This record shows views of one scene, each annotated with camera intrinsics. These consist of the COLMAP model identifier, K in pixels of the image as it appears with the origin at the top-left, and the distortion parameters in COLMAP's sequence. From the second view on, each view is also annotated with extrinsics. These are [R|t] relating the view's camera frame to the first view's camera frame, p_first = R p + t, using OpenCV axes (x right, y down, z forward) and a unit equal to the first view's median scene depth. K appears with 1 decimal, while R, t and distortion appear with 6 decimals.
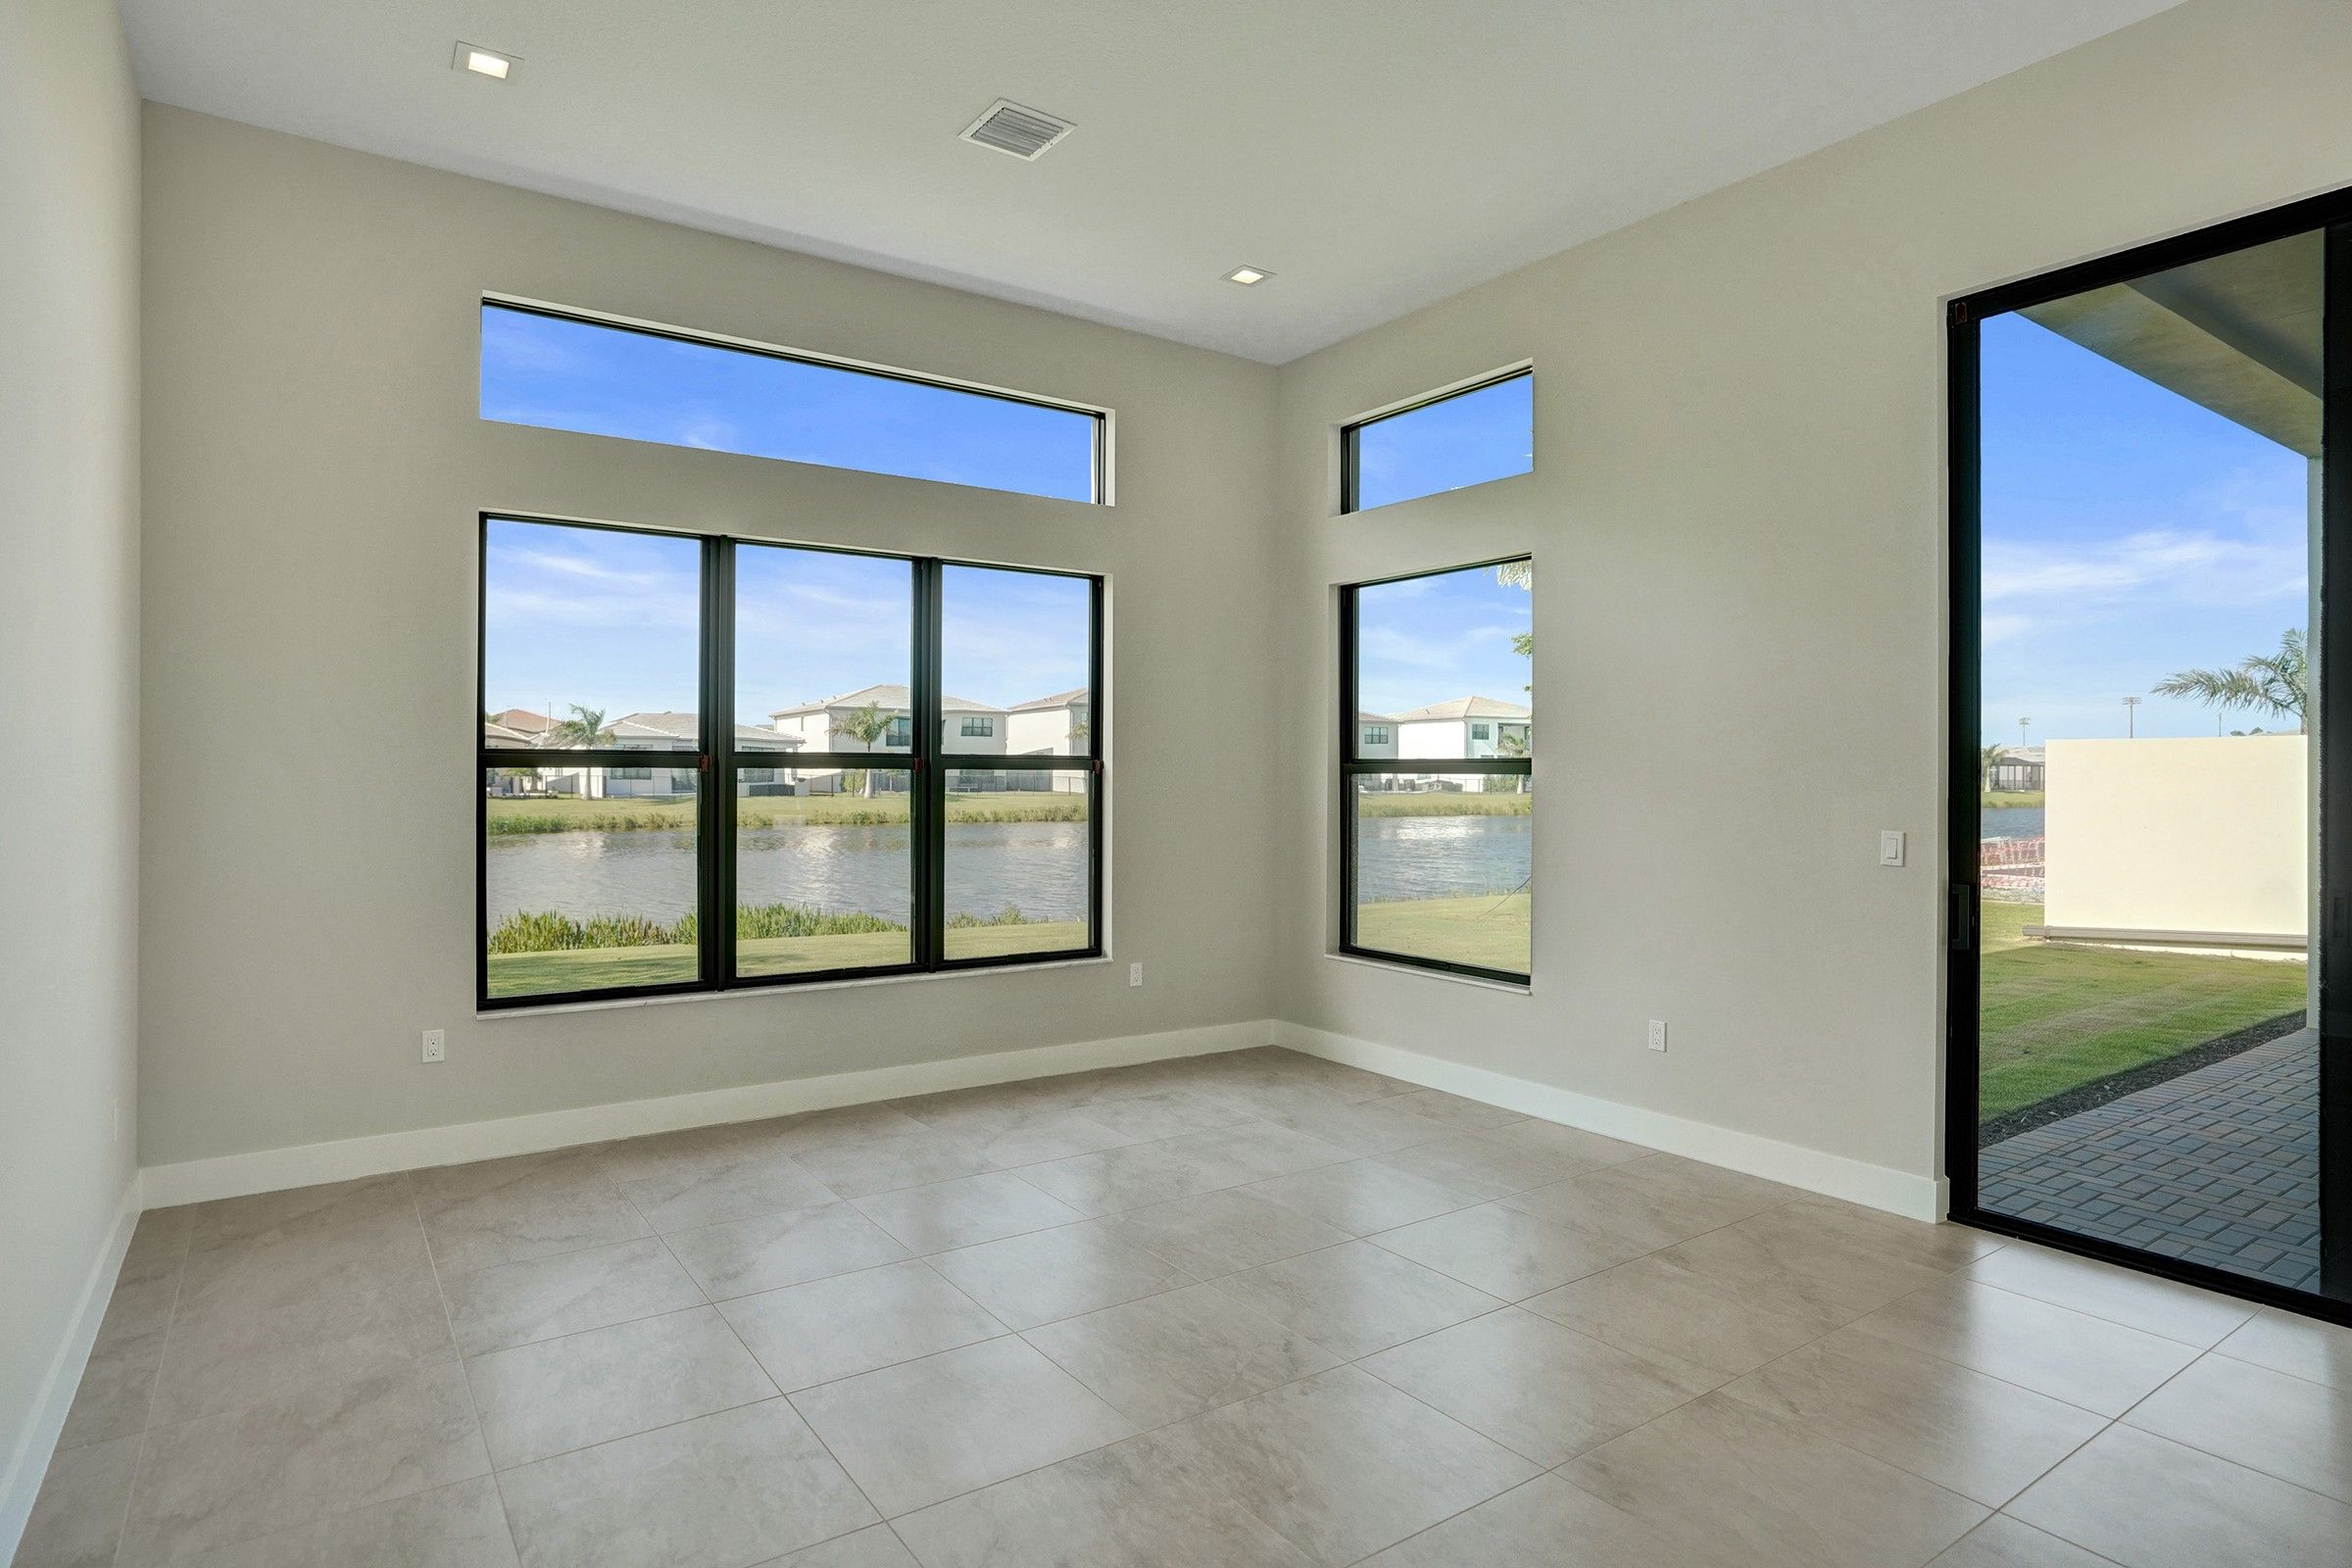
lens RADIAL K [[1269.0, 0, 1176.0], [0, 1269.0, 784.0], [0, 0, 1]] dist [-0.016099, 0.001129]
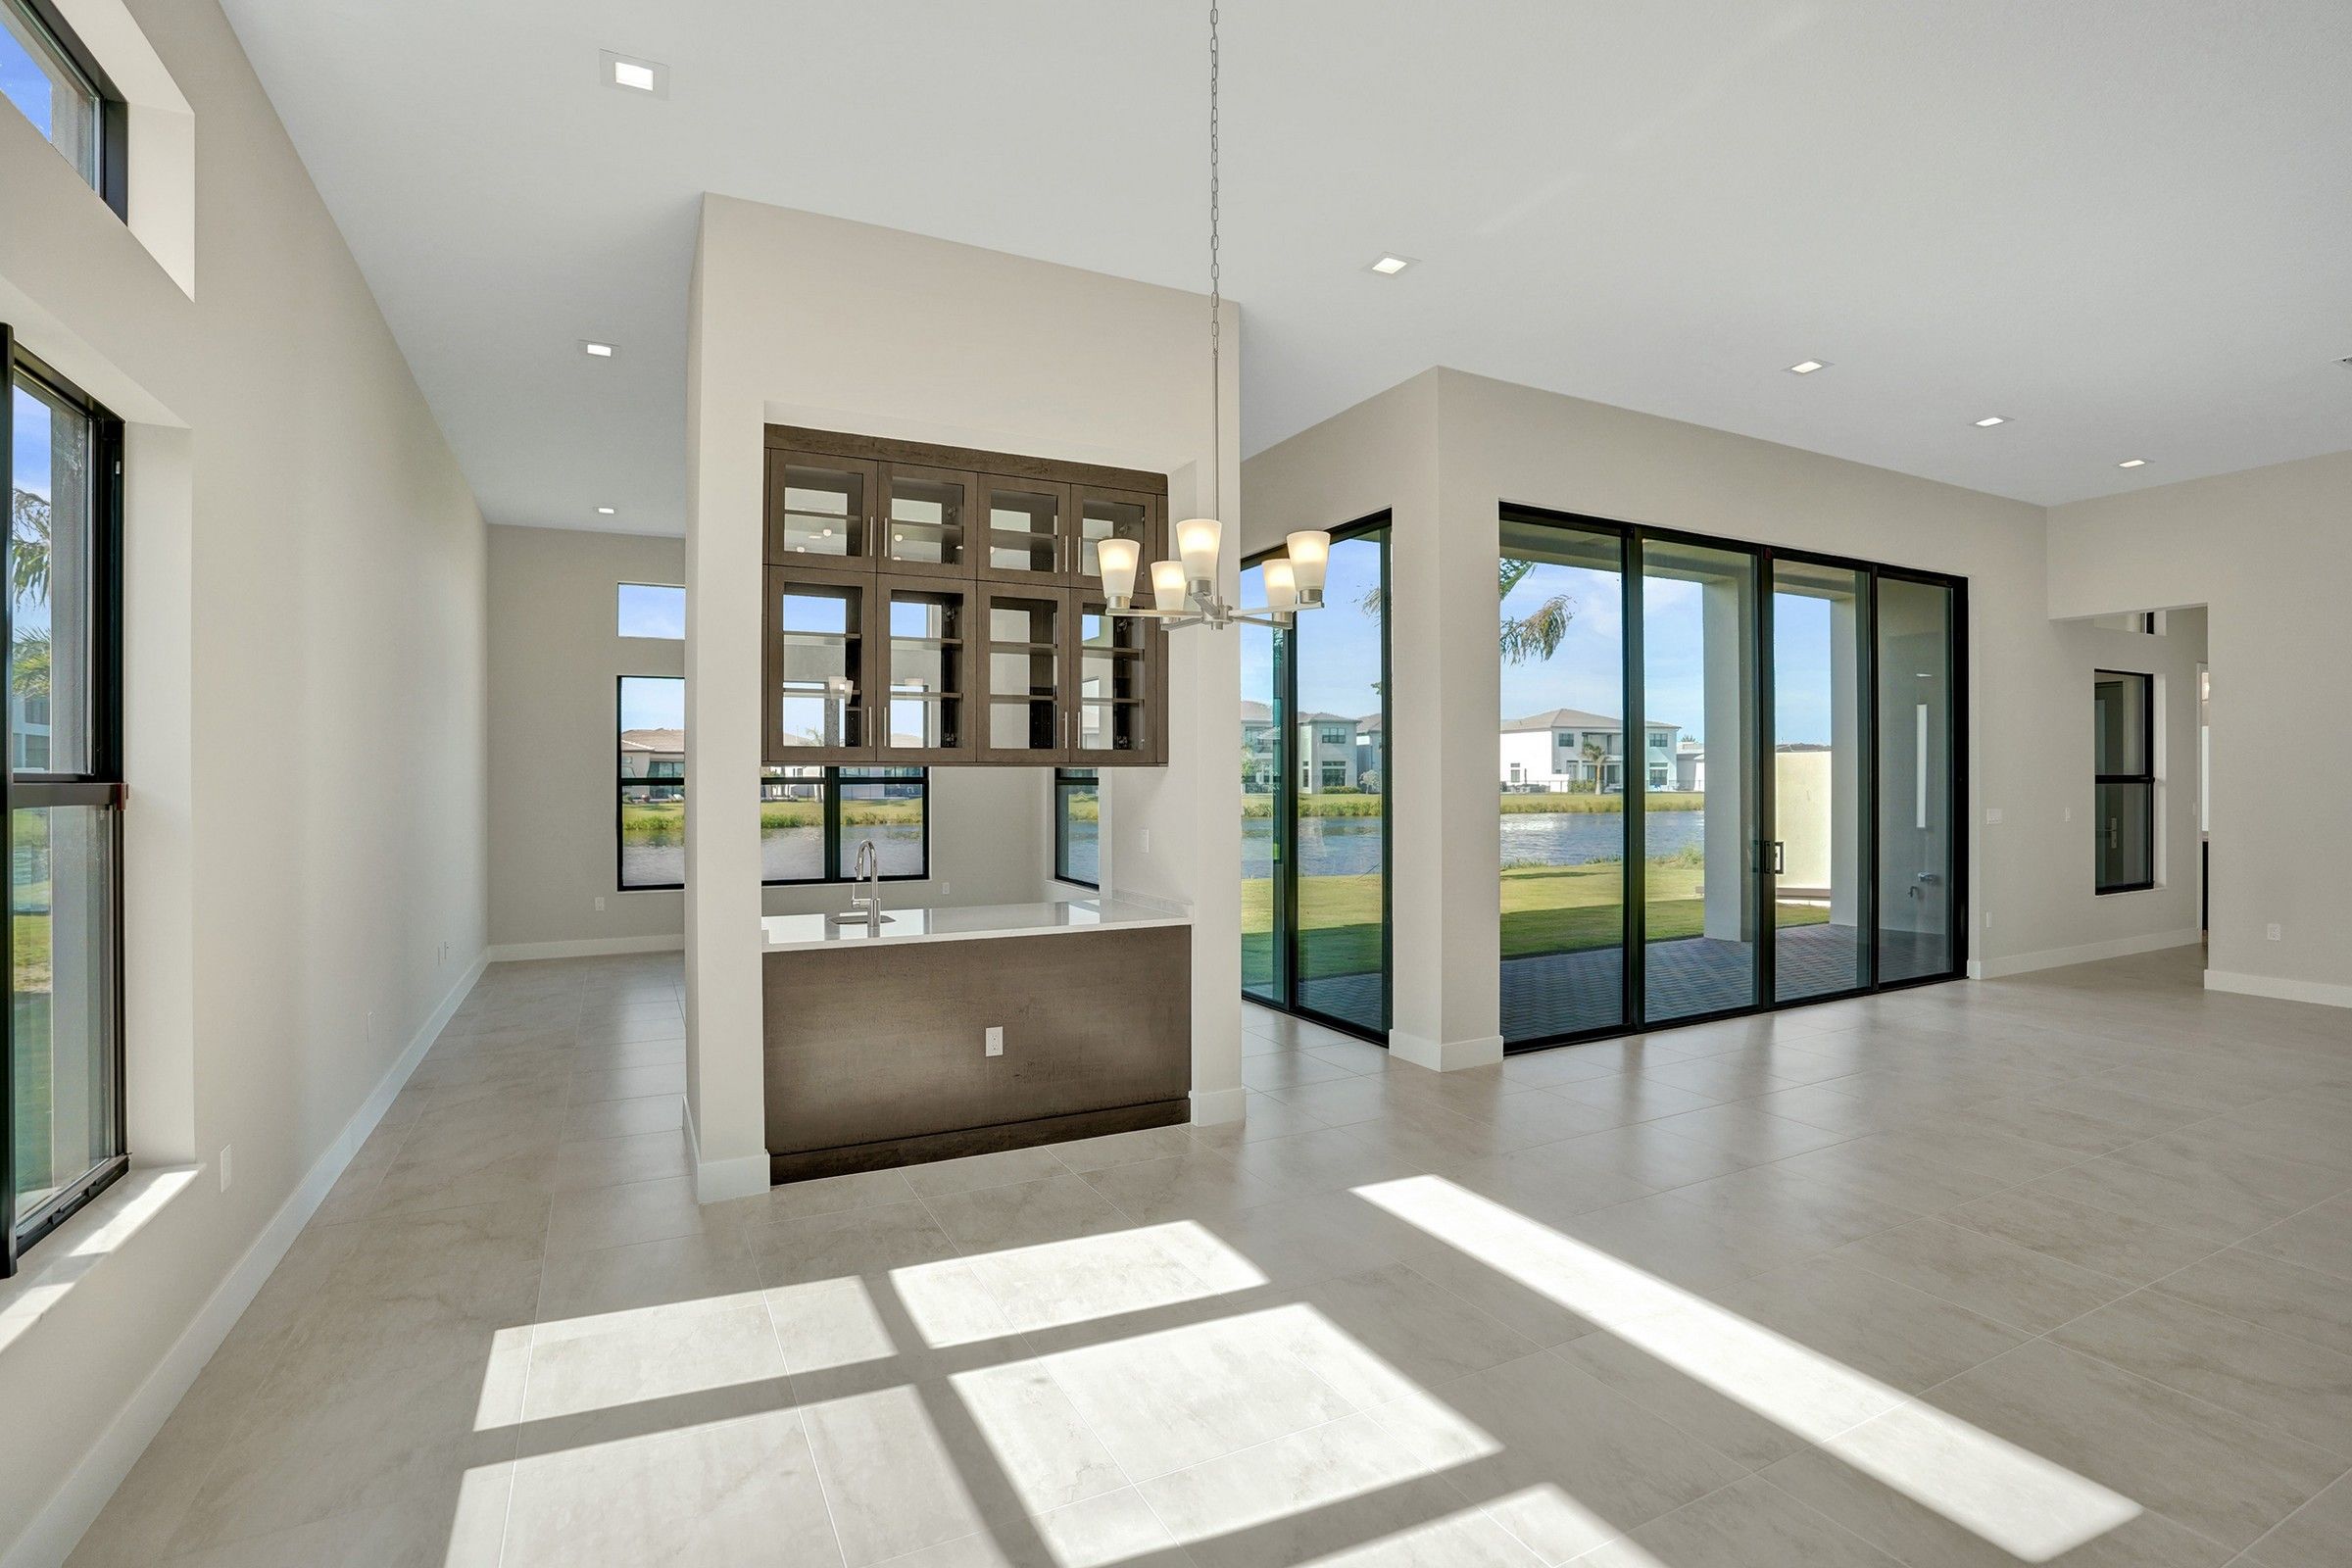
lens RADIAL K [[1098.7, 0, 1176.0], [0, 1098.7, 784.0], [0, 0, 1]] dist [-0.069758, 0.026384]
pose [[0.992057, -0.005015, -0.125692, 0.229315], [0.004684, 0.999985, -0.002930, -0.001937], [0.125705, 0.002318, 0.992065, -0.270324]]
